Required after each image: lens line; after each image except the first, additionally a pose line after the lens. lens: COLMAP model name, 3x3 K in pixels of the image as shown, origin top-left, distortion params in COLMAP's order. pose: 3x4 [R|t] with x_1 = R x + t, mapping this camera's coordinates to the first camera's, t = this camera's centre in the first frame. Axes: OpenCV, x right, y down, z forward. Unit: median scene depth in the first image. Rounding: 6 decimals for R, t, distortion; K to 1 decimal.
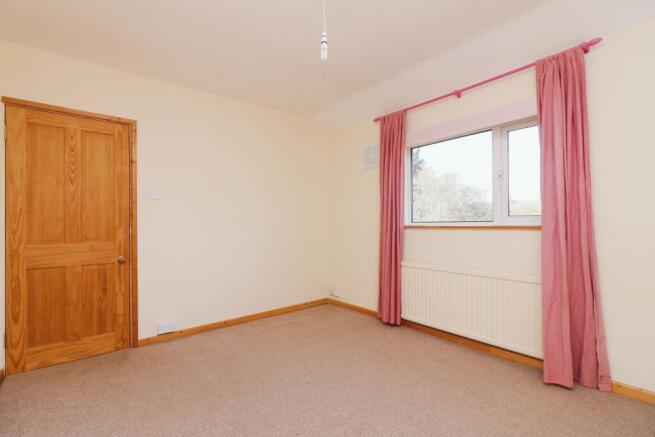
lens RADIAL K [[295.6, 0, 327.5], [0, 295.6, 218.5], [0, 0, 1]] dist [0.010411, 0.000095]
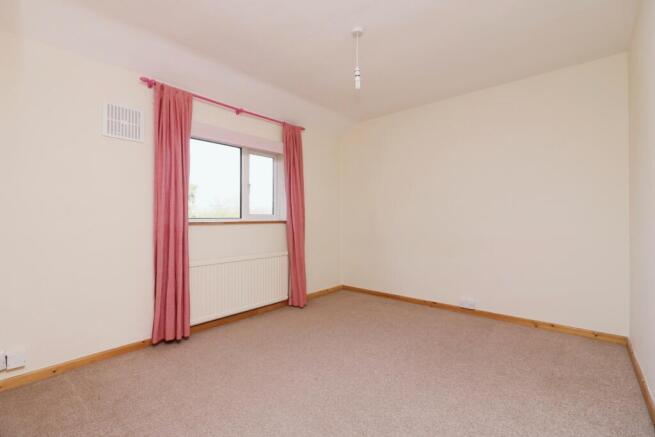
lens RADIAL K [[279.5, 0, 327.5], [0, 279.5, 218.5], [0, 0, 1]] dist [-0.001237, -0.000127]
pose [[-0.117080, 0.005969, 0.993105, -0.749857], [-0.014988, 0.999857, -0.007776, 0.015308], [-0.993009, -0.015795, -0.116974, 0.806668]]
